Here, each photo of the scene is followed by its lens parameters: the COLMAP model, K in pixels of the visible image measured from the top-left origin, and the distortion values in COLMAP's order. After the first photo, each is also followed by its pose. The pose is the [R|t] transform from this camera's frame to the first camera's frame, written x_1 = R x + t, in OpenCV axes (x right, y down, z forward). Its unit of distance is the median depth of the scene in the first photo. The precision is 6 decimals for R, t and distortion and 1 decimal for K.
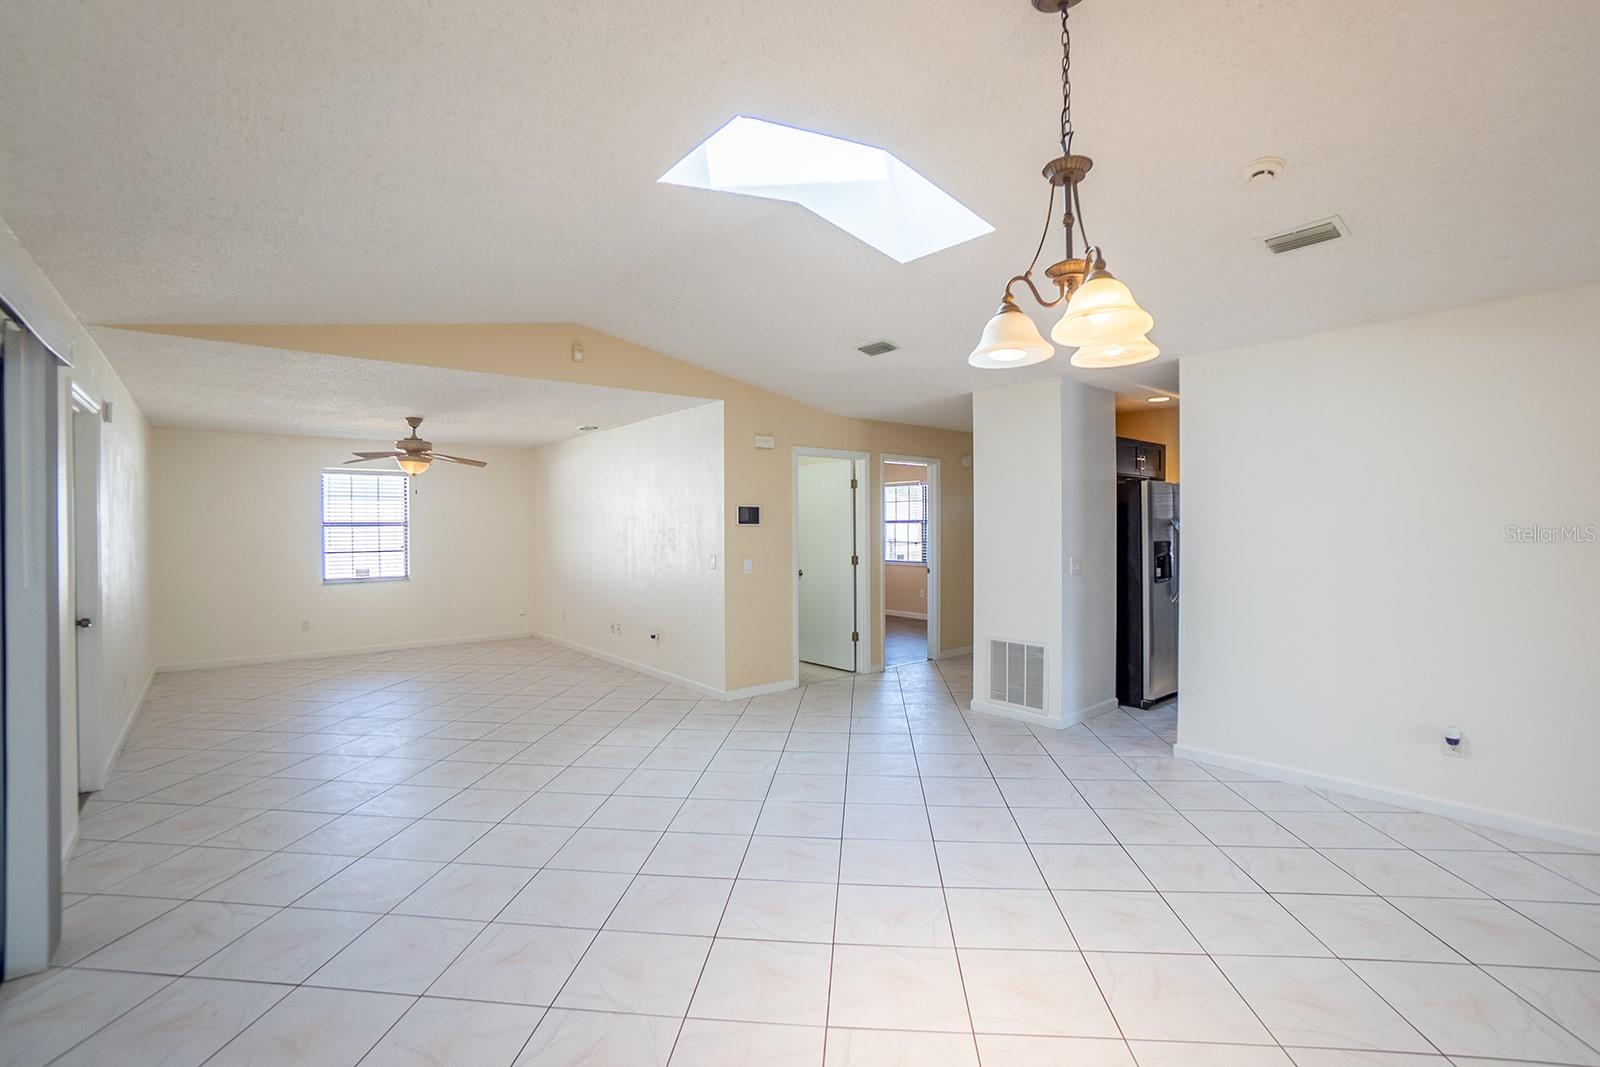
lens RADIAL K [[712.5, 0, 795.2], [0, 712.5, 530.6], [0, 0, 1]] dist [-0.064794, 0.024094]
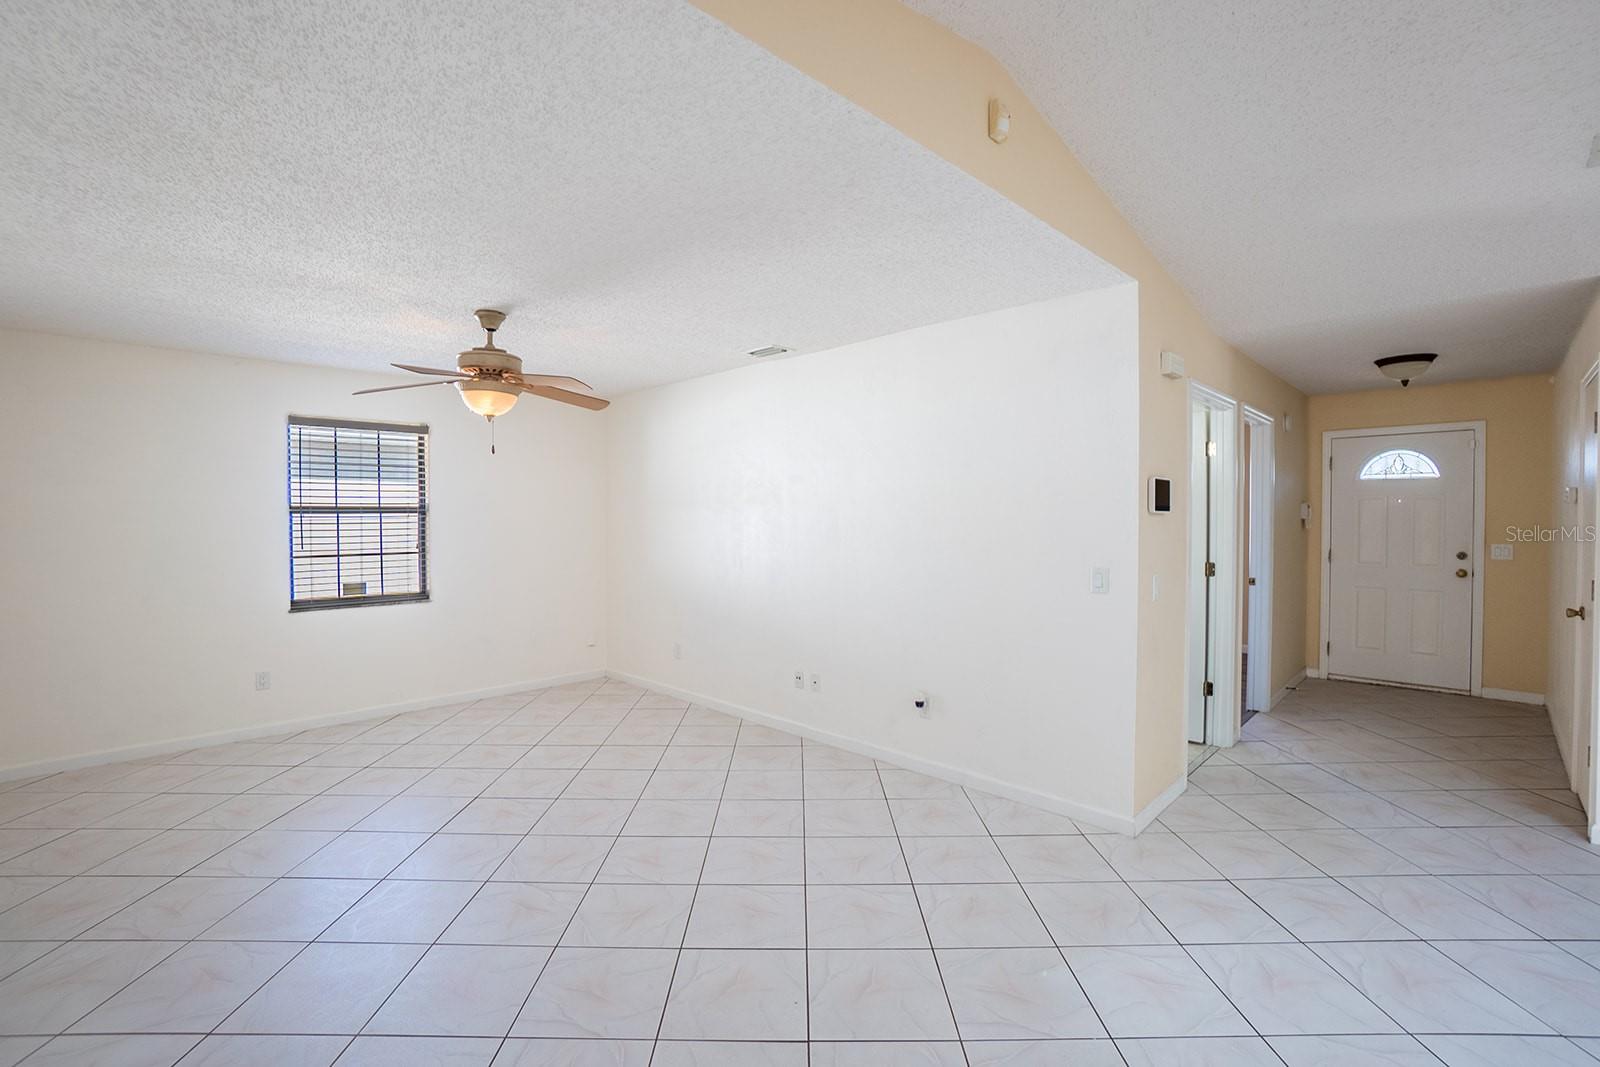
lens RADIAL K [[709.7, 0, 800.0], [0, 709.7, 533.5], [0, 0, 1]] dist [-0.072256, 0.033812]
pose [[0.995352, 0.000852, 0.096303, -0.305068], [-0.002636, 0.999827, 0.018391, -0.000930], [-0.096271, -0.018559, 0.995182, 0.374475]]
